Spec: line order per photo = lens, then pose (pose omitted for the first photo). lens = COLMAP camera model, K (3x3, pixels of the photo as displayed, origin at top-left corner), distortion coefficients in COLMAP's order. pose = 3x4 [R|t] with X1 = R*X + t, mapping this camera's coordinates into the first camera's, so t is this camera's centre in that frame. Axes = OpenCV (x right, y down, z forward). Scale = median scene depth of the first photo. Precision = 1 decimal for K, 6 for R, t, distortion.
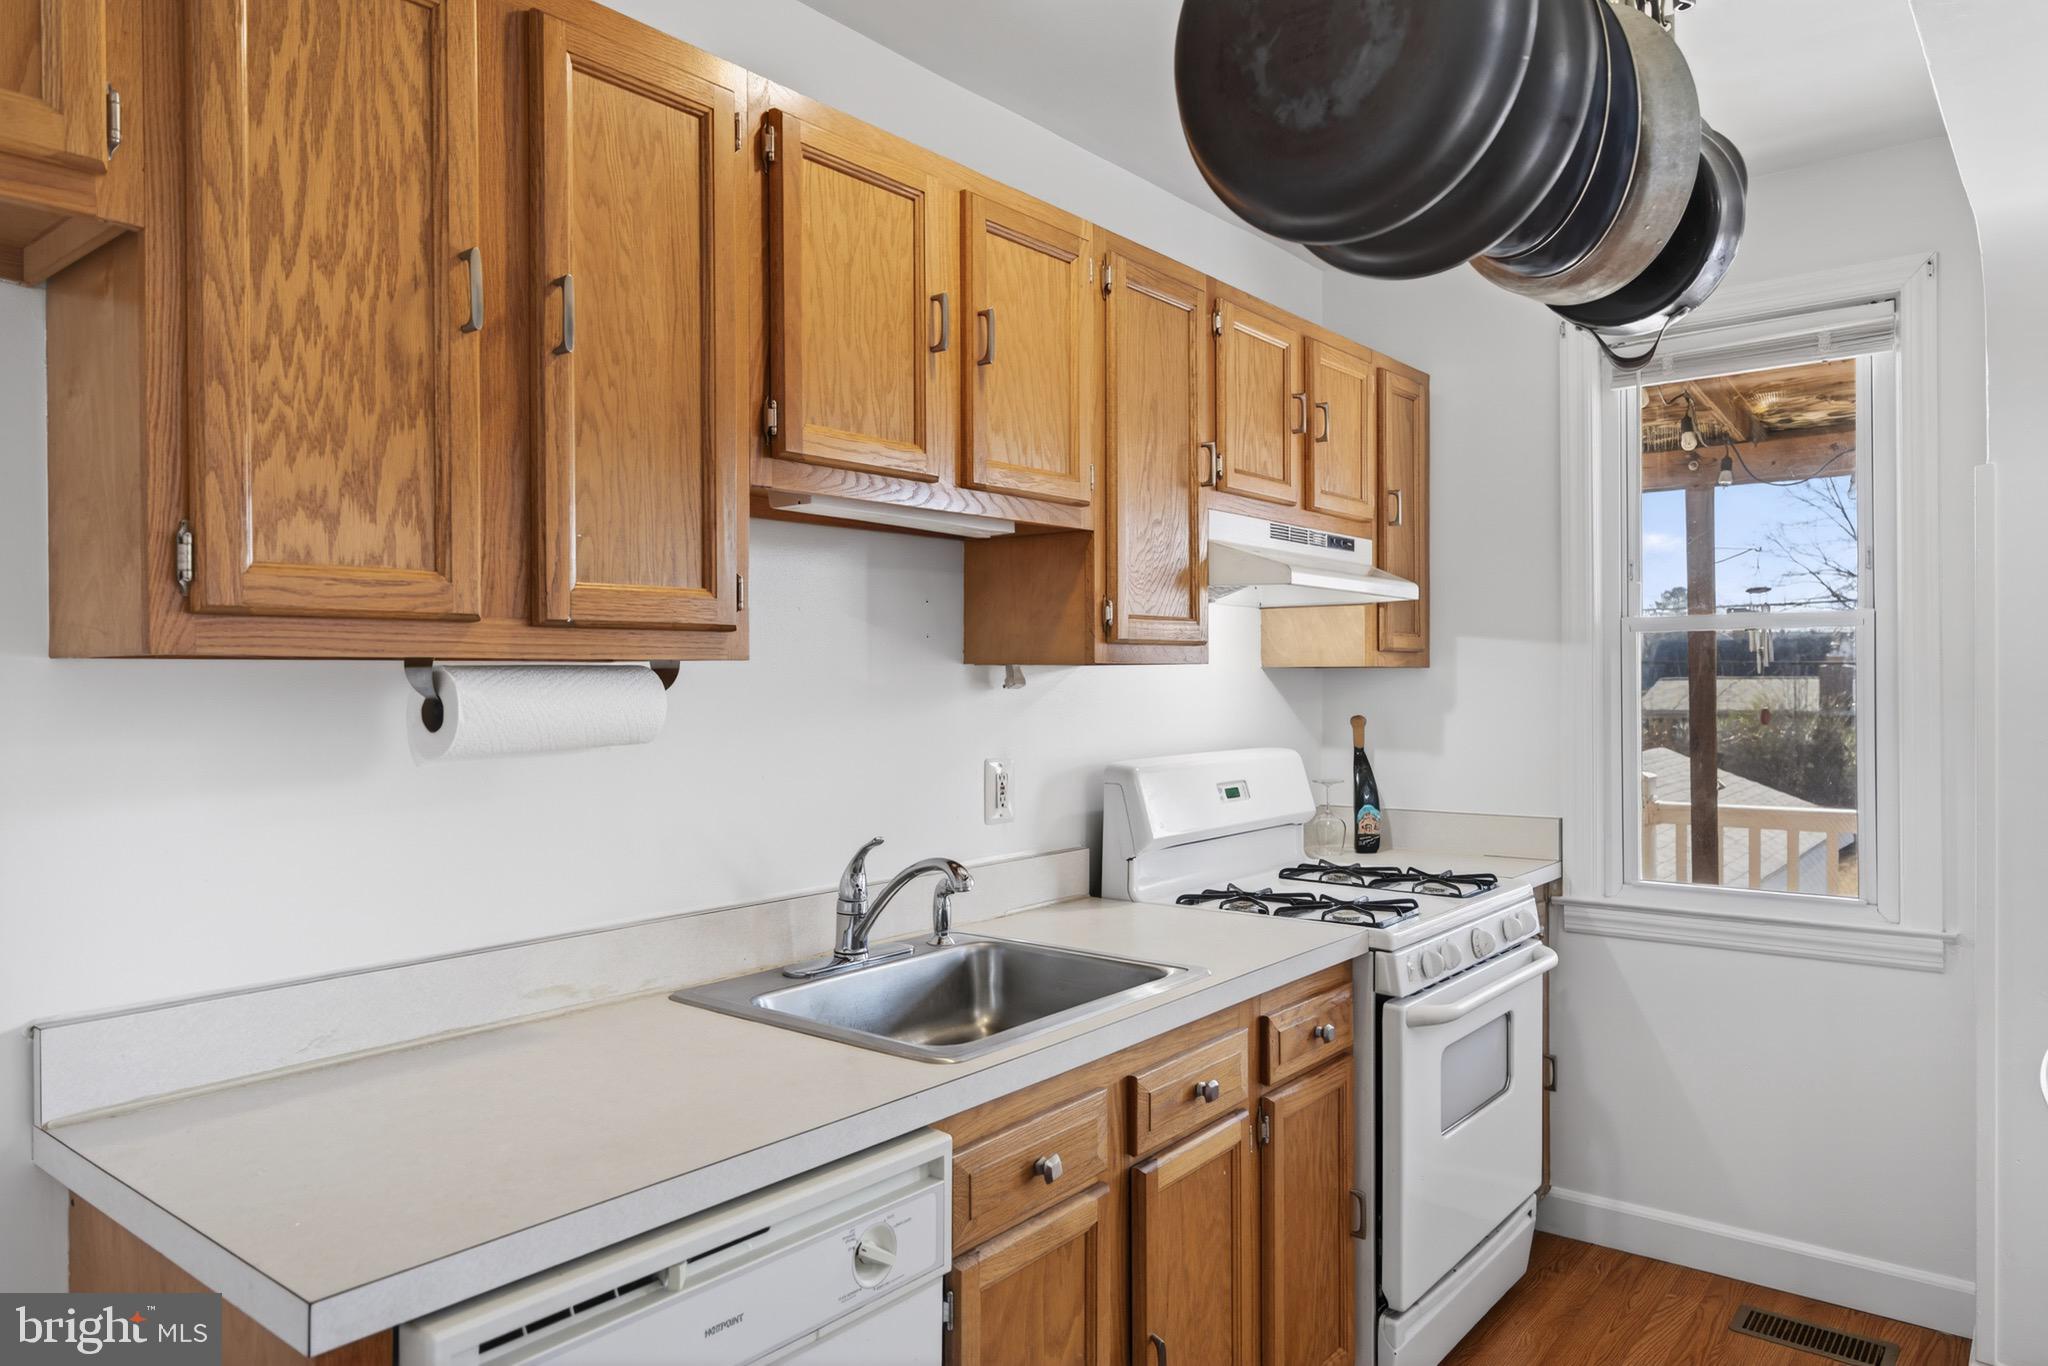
lens RADIAL K [[1347.5, 0, 1014.2], [0, 1347.5, 681.0], [0, 0, 1]] dist [-0.020766, 0.042183]
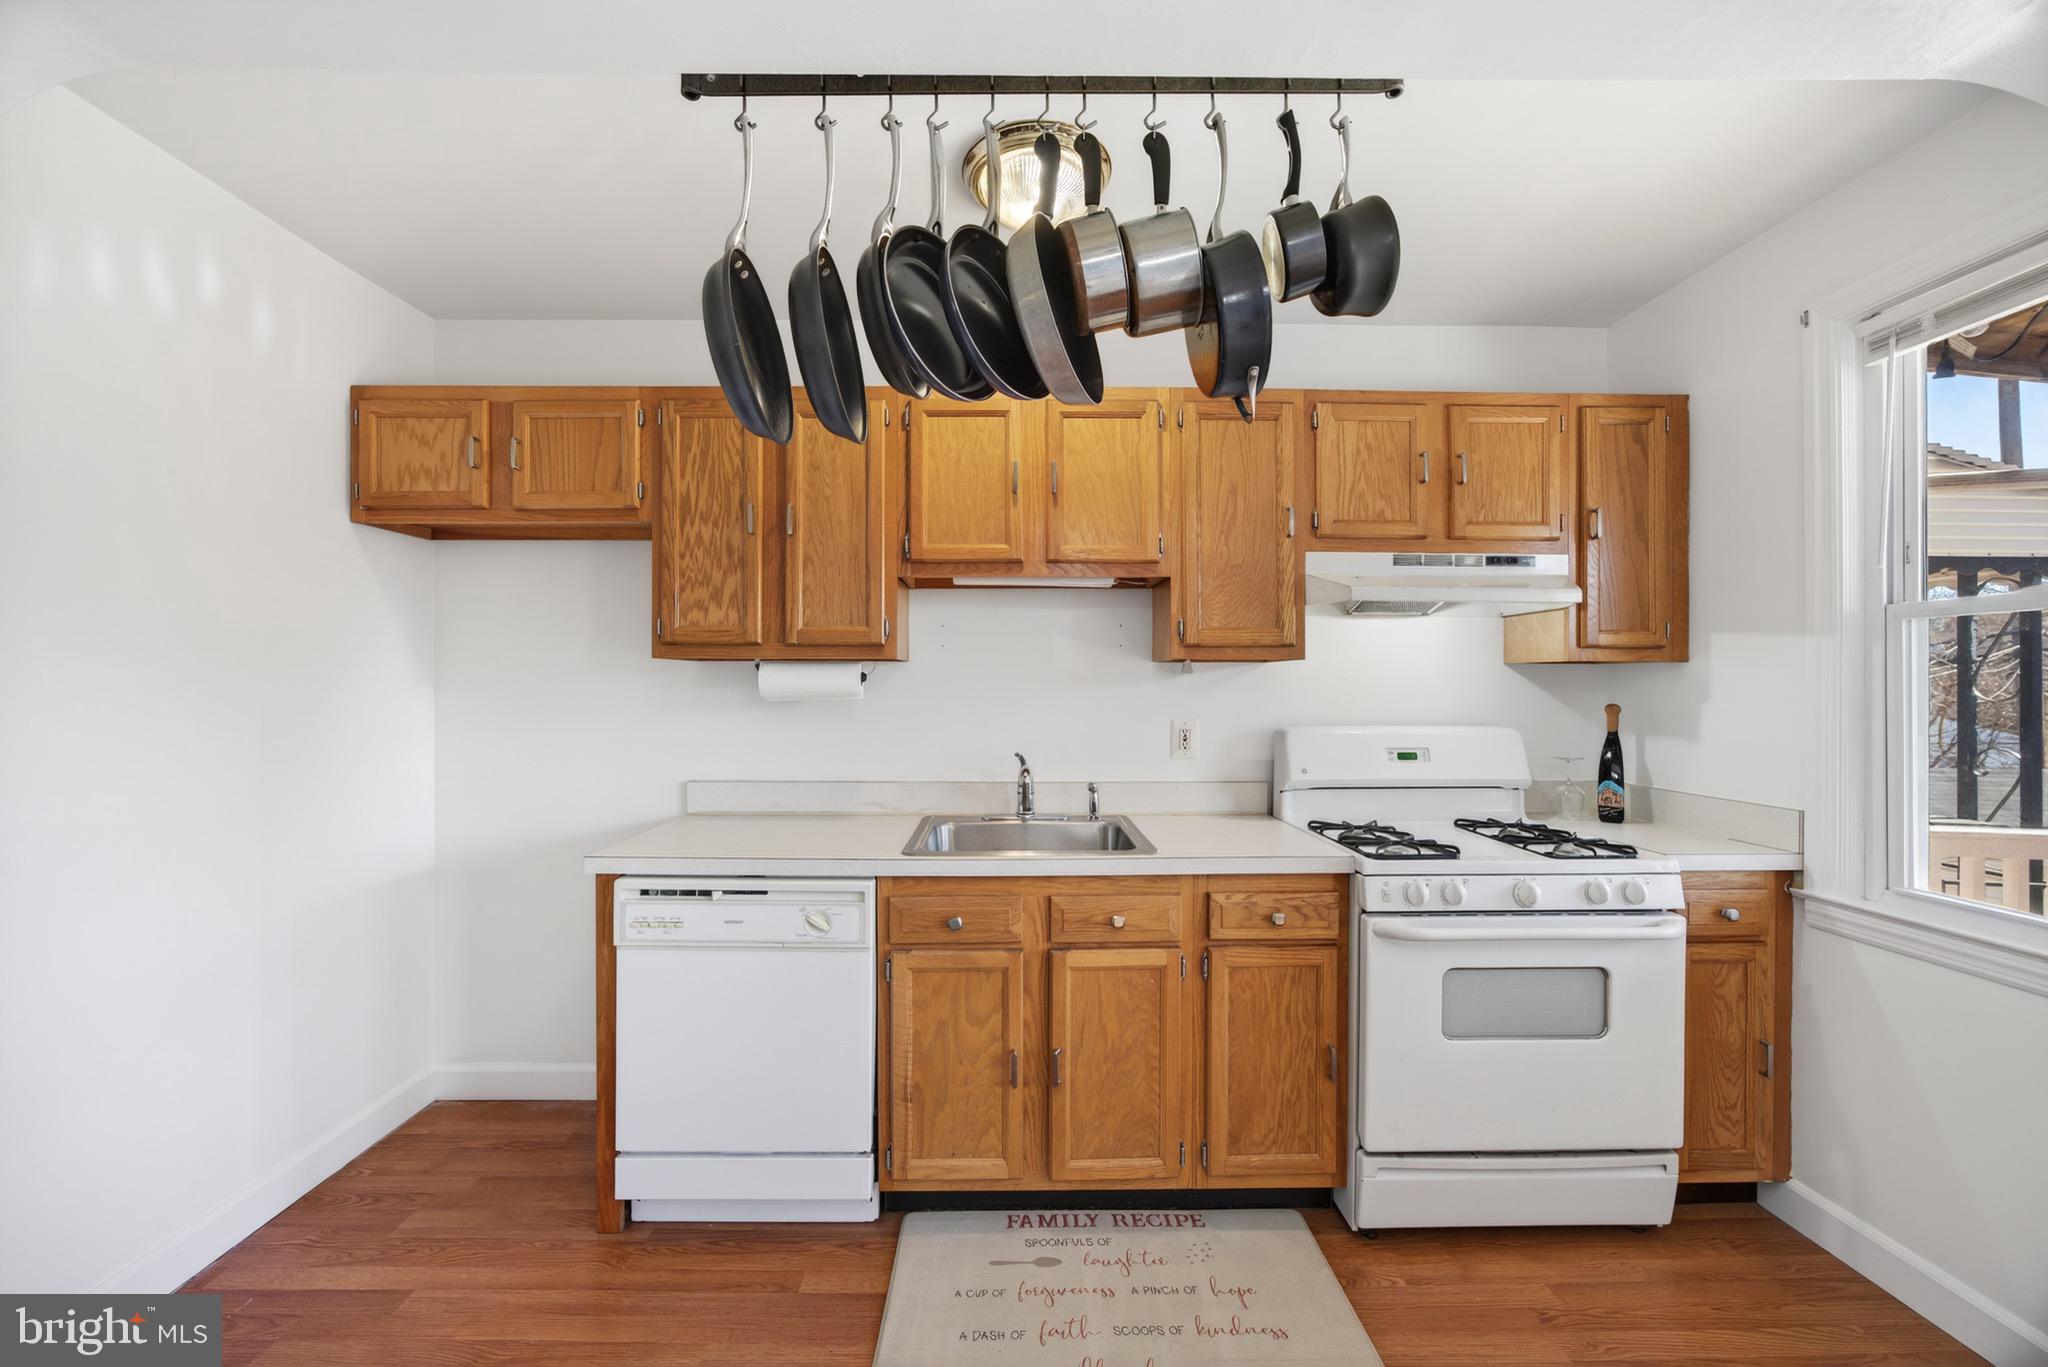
lens RADIAL K [[783.9, 0, 1007.9], [0, 783.9, 680.9], [0, 0, 1]] dist [-0.015475, 0.000210]
pose [[0.631509, 0.005679, -0.775348, 0.775826], [-0.007501, 0.999971, 0.001214, 0.015120], [0.775333, 0.005049, 0.631533, 0.298166]]
